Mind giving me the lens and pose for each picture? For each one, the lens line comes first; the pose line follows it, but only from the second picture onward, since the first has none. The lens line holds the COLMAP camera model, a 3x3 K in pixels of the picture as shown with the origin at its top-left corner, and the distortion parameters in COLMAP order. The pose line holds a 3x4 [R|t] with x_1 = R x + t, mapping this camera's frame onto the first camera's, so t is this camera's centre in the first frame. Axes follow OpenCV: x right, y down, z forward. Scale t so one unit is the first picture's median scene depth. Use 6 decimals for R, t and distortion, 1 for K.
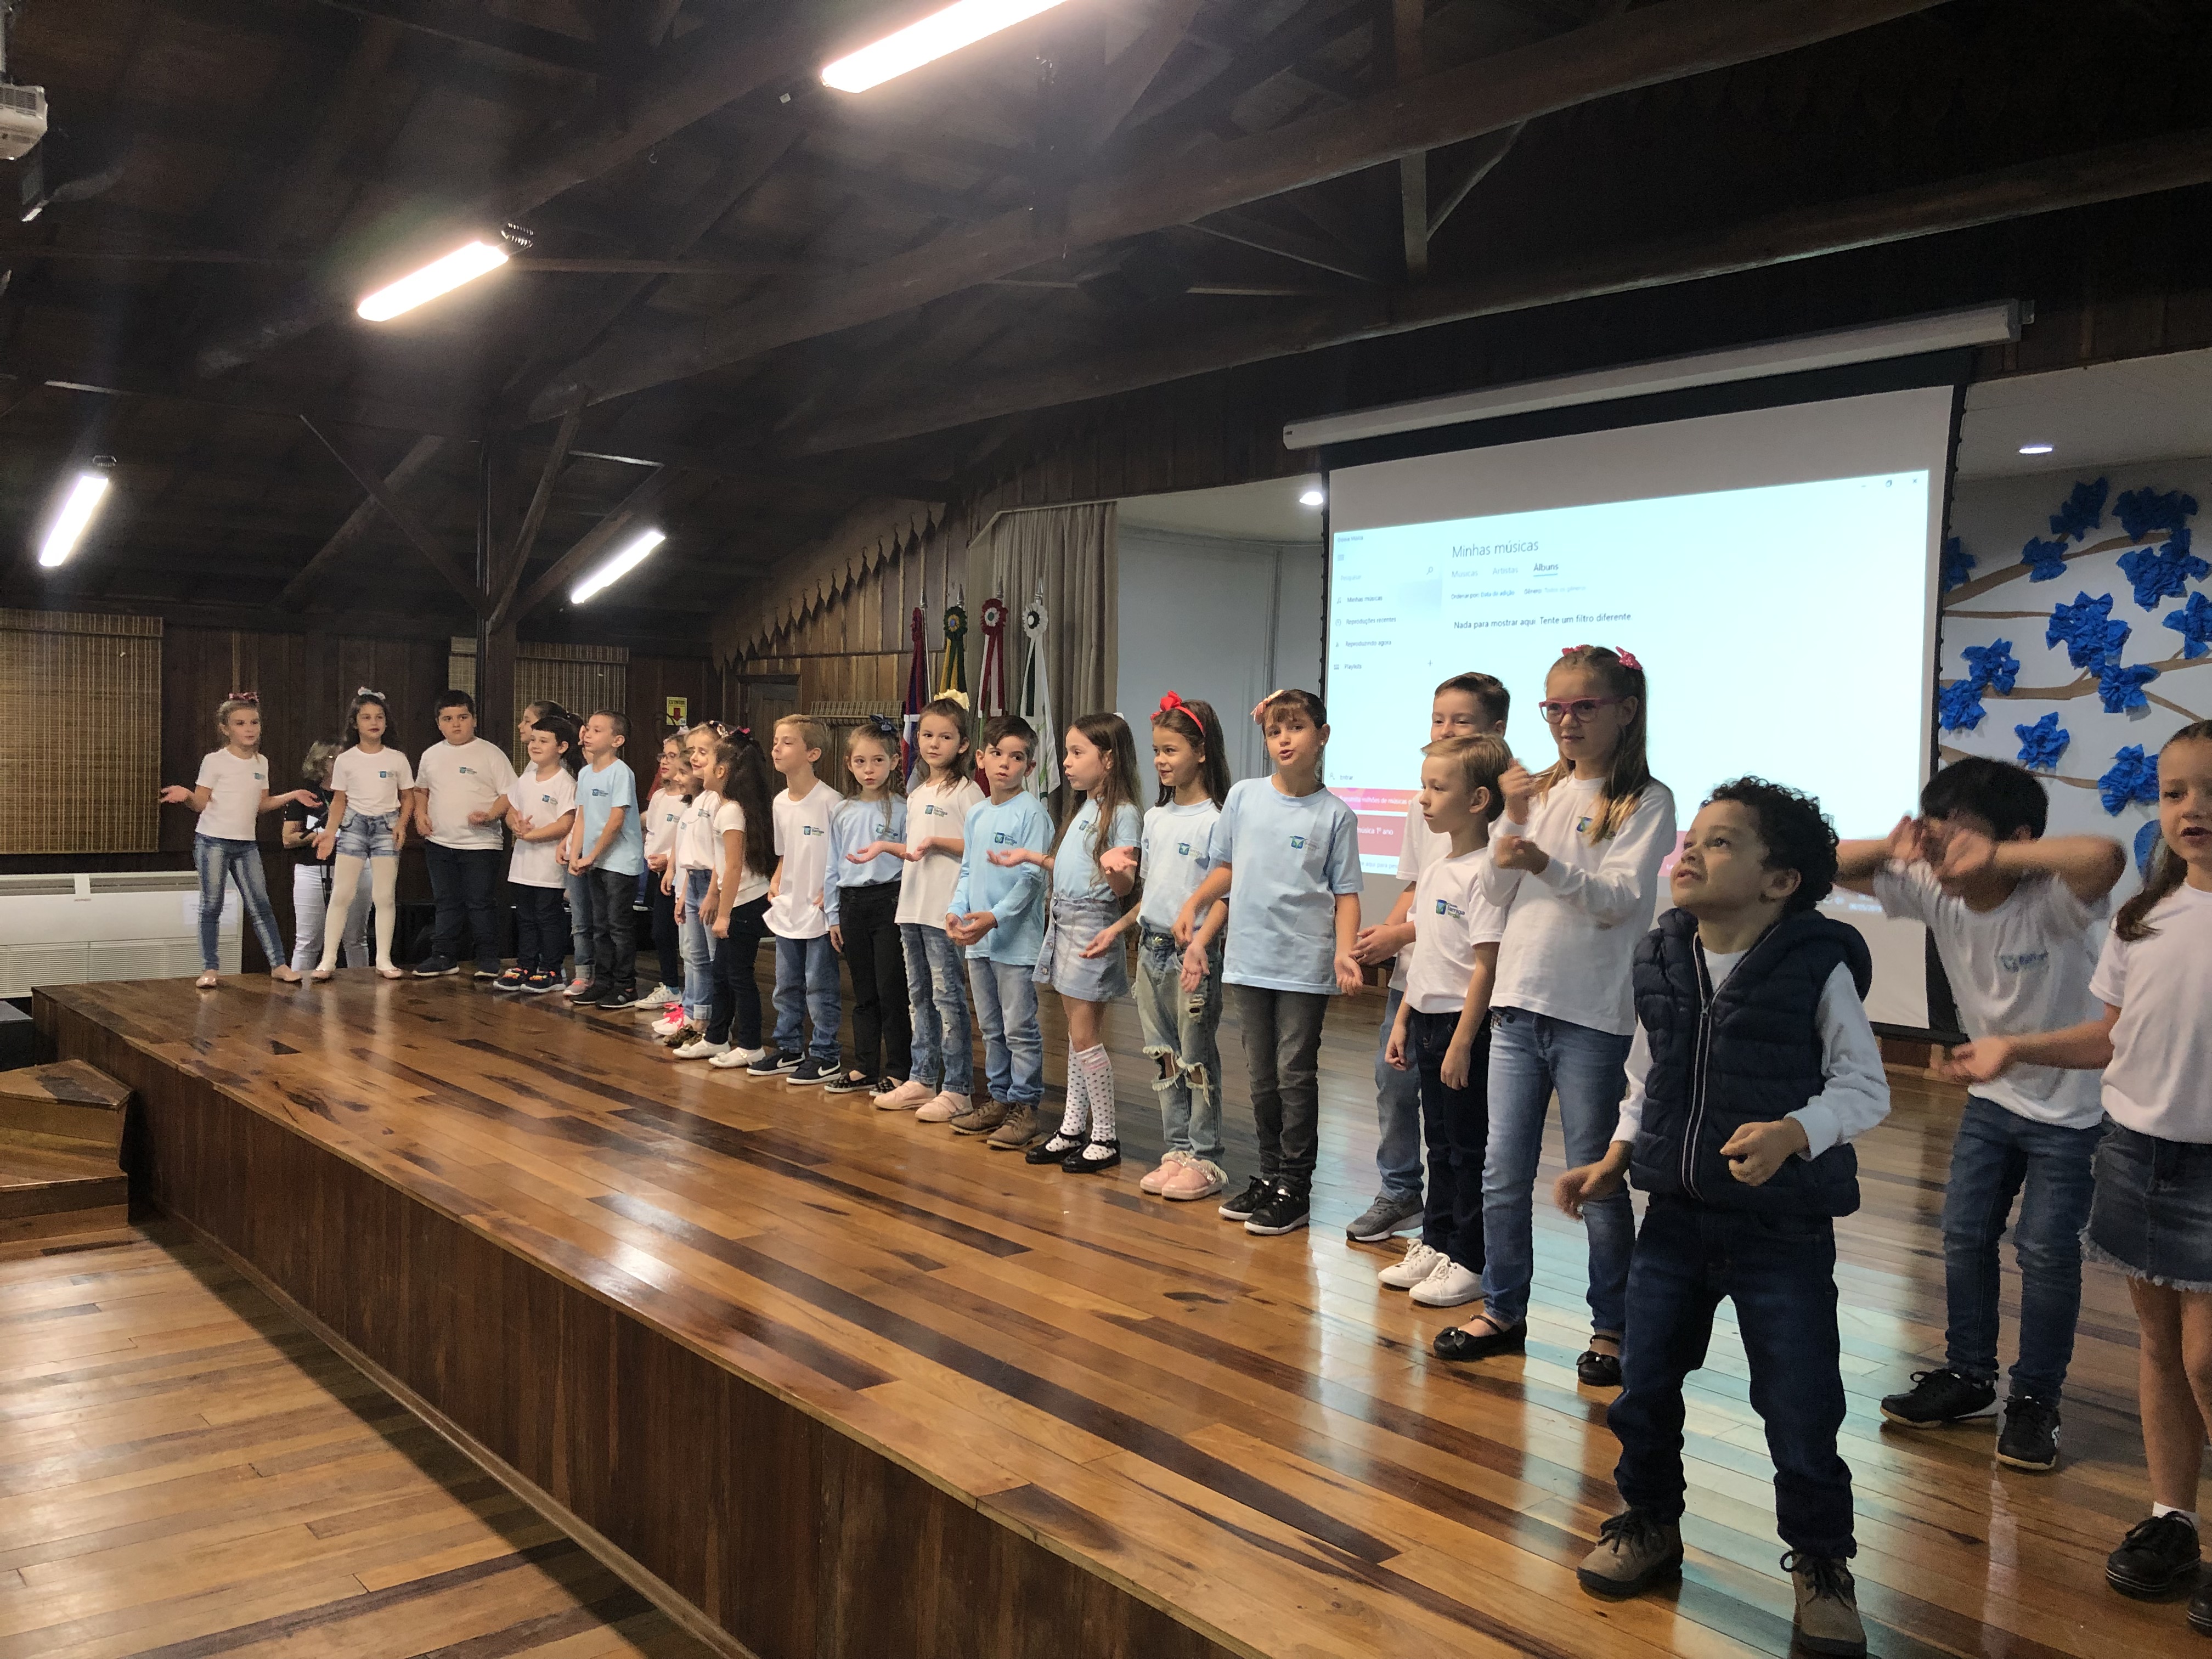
lens RADIAL K [[1801.4, 0, 1103.5], [0, 1801.4, 829.7], [0, 0, 1]] dist [0.050904, -0.033745]
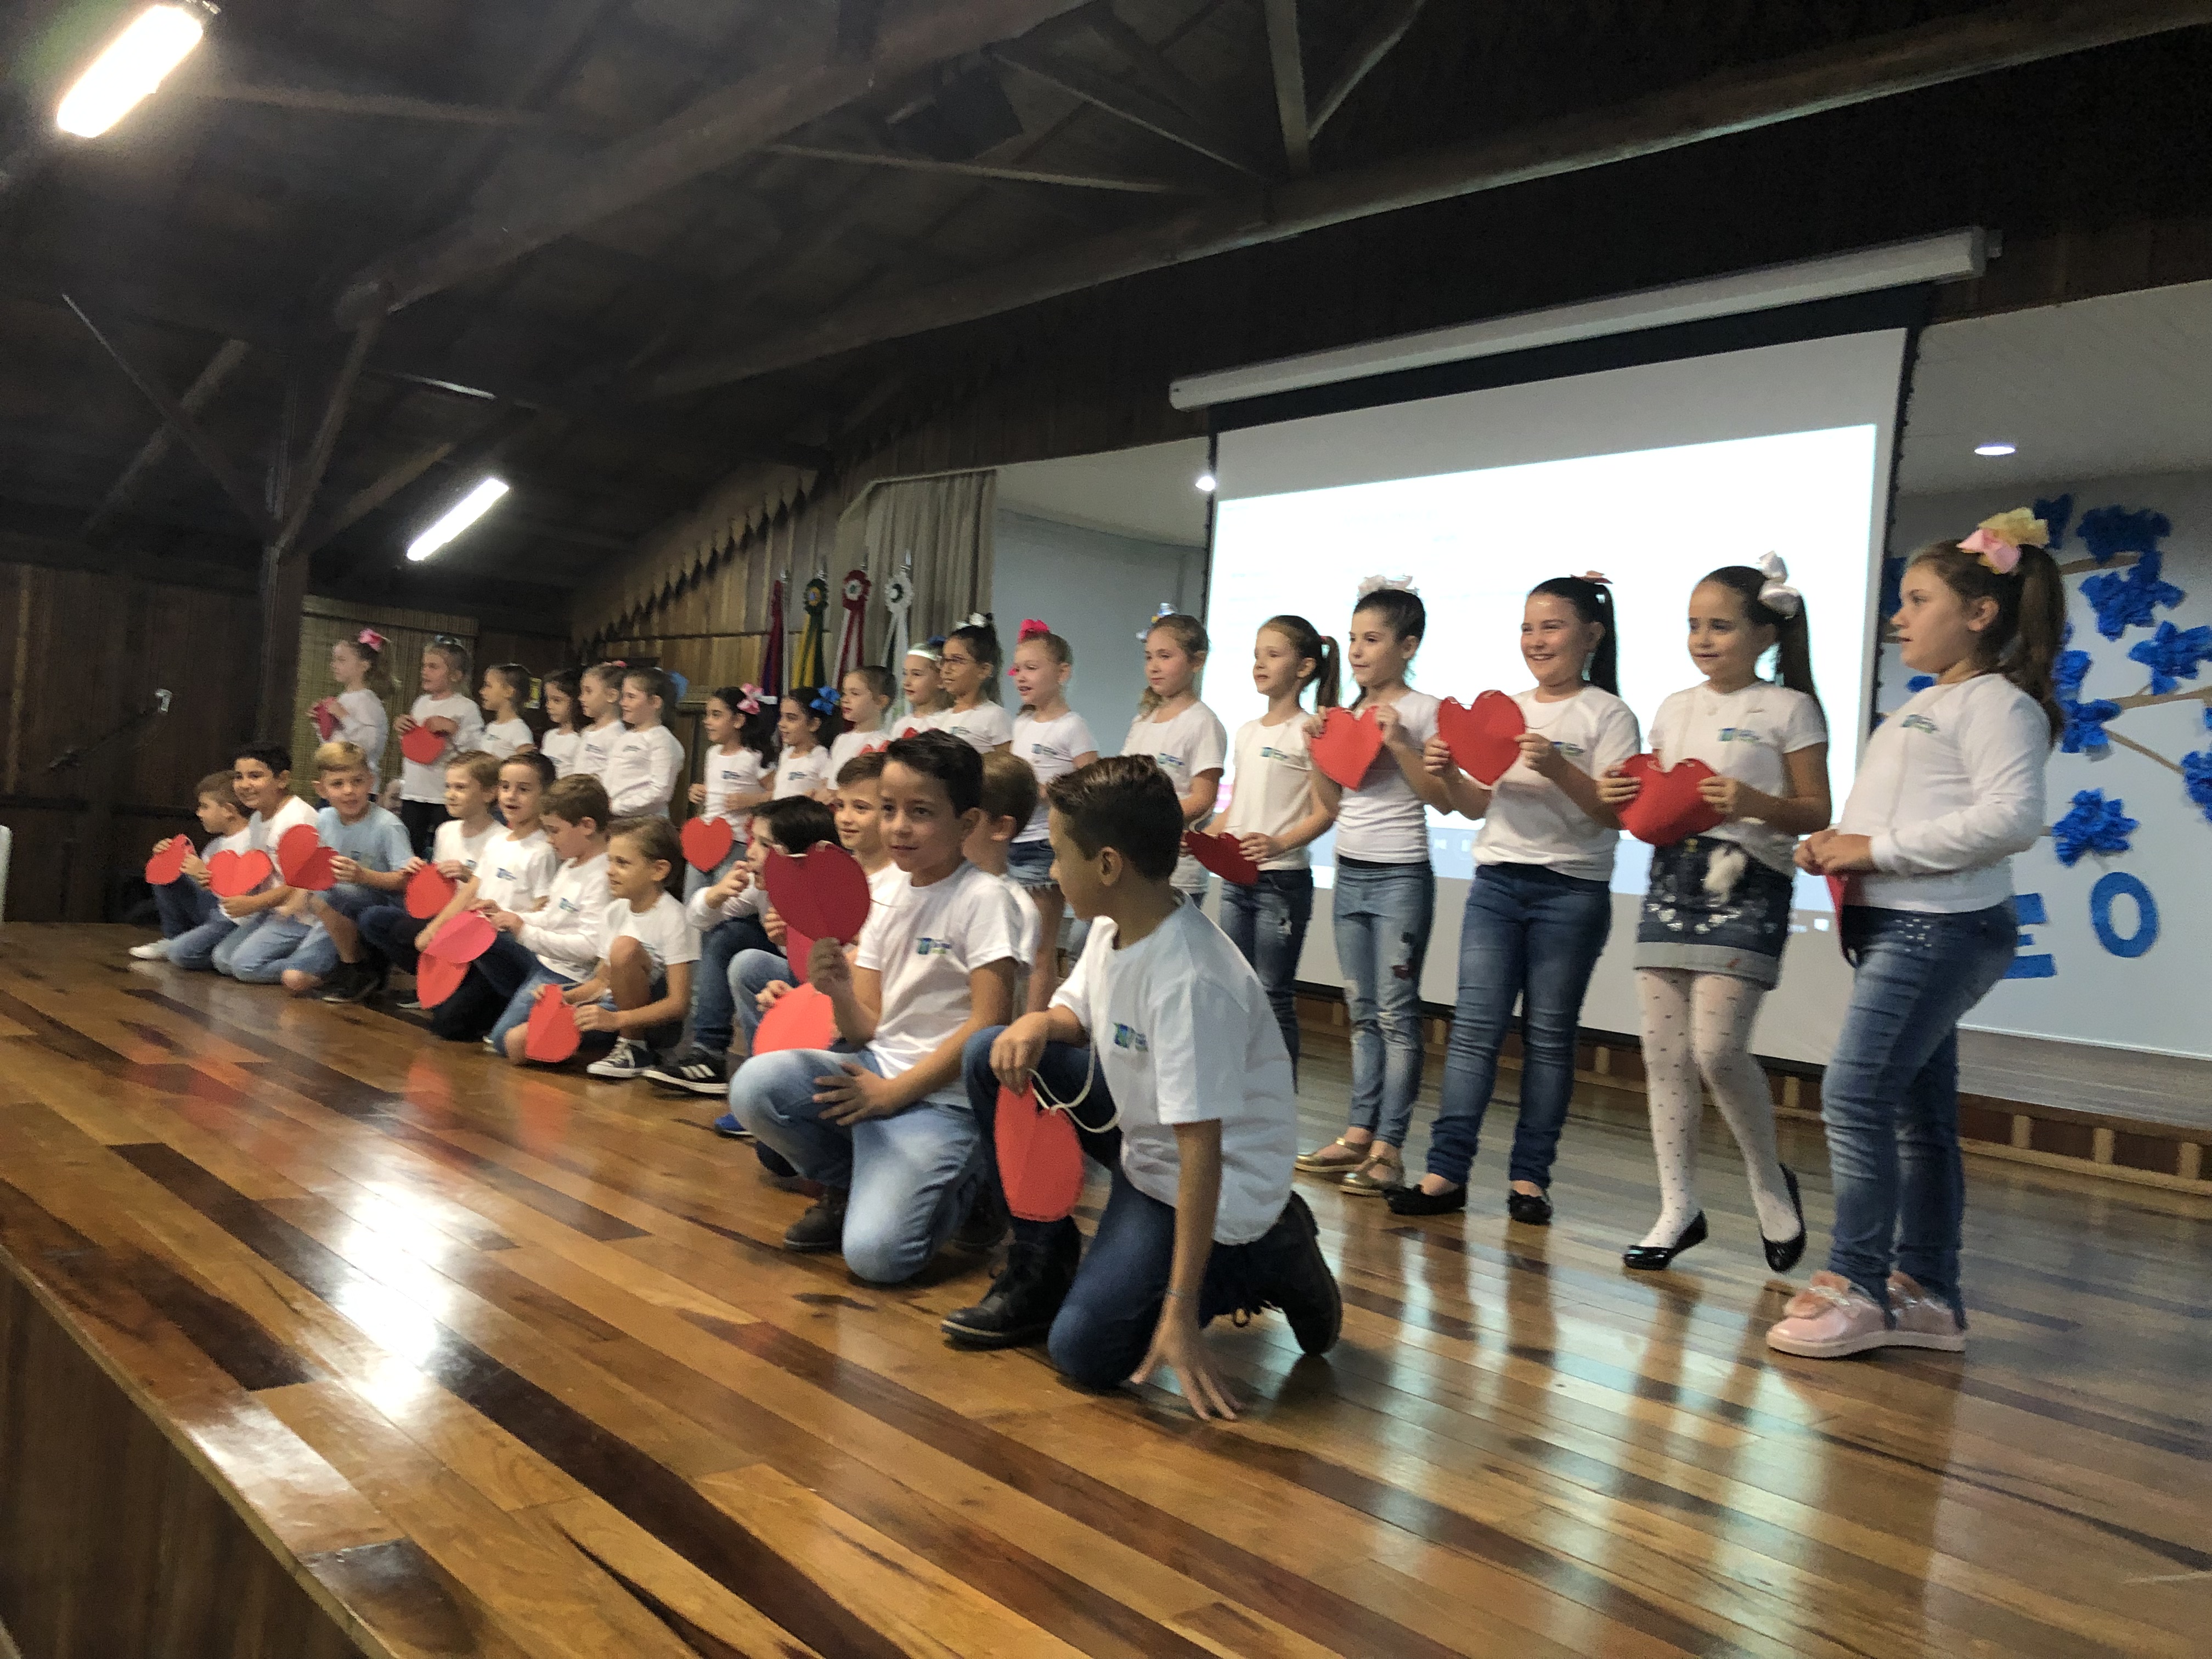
lens RADIAL K [[1801.4, 0, 1073.6], [0, 1801.4, 812.3], [0, 0, 1]] dist [0.050904, -0.033745]
pose [[0.998341, 0.056681, 0.010166, 0.052602], [-0.056107, 0.997176, -0.049927, 0.037958], [-0.012968, 0.049274, 0.998701, 0.104956]]
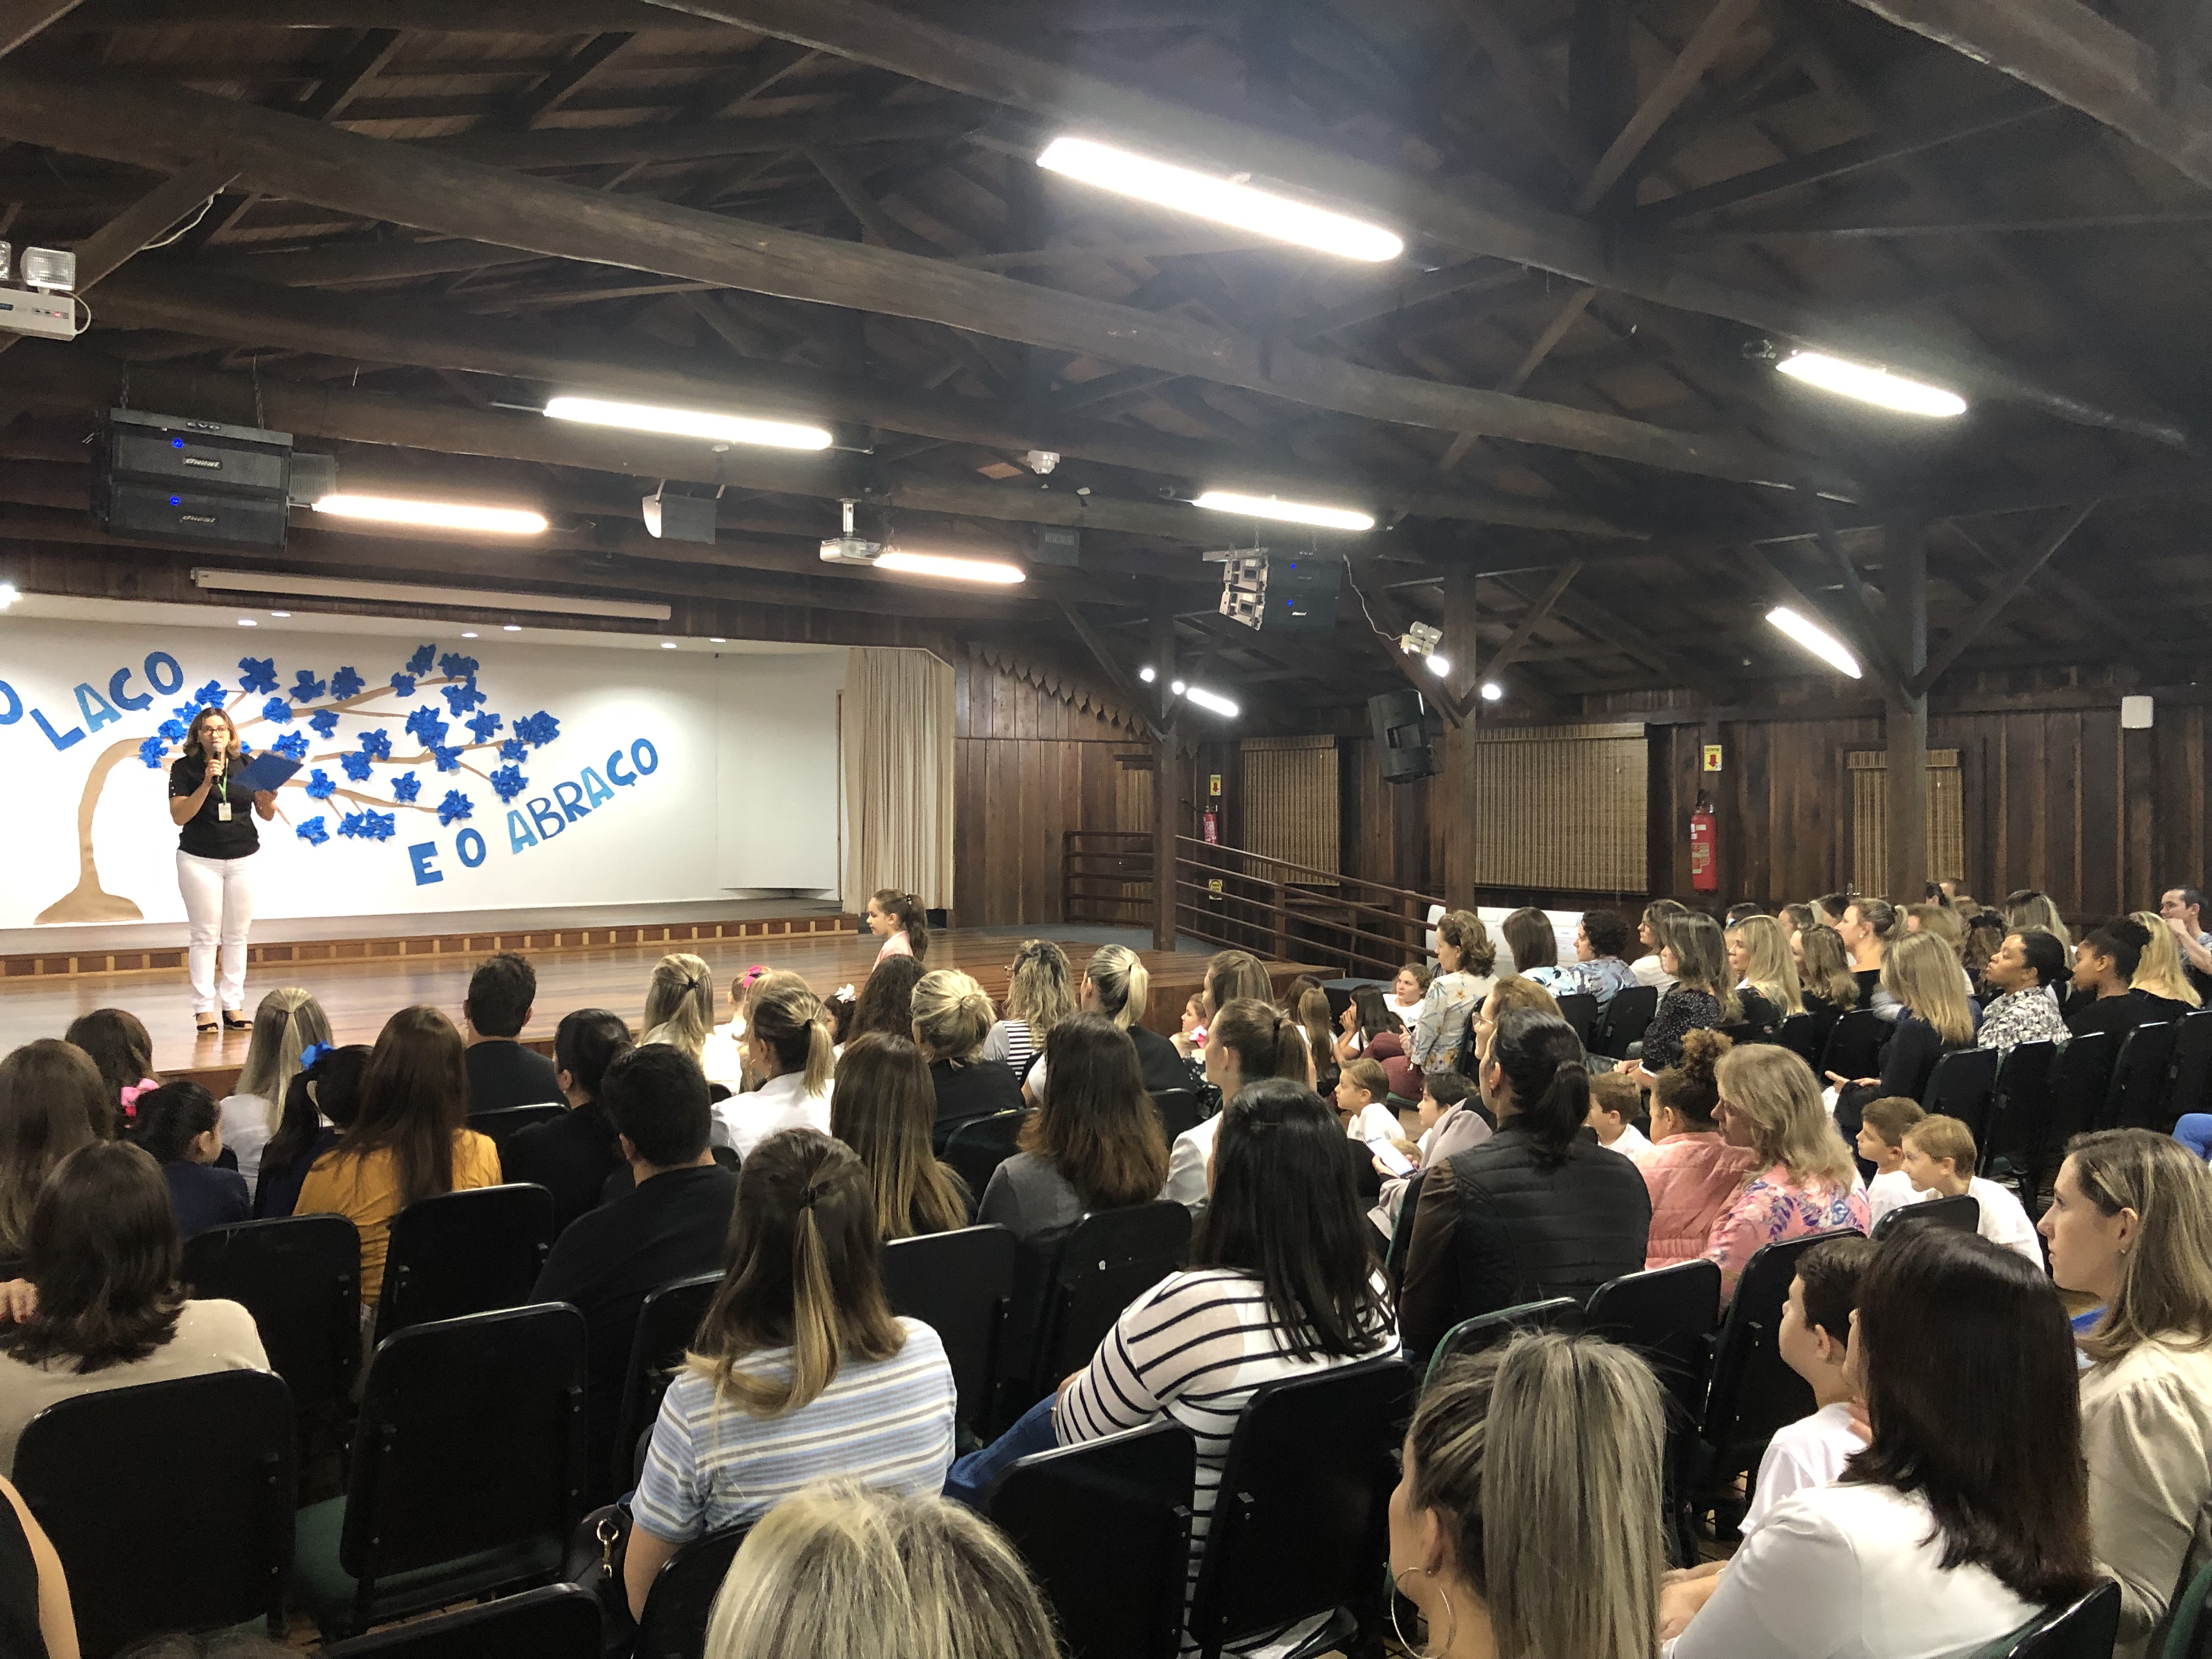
lens RADIAL K [[1801.4, 0, 1105.3], [0, 1801.4, 820.1], [0, 0, 1]] dist [0.050904, -0.033745]
pose [[0.057443, -0.031897, 0.997839, -1.240374], [0.044894, 0.998561, 0.029335, -0.038334], [-0.997339, 0.043112, 0.058792, 0.219551]]
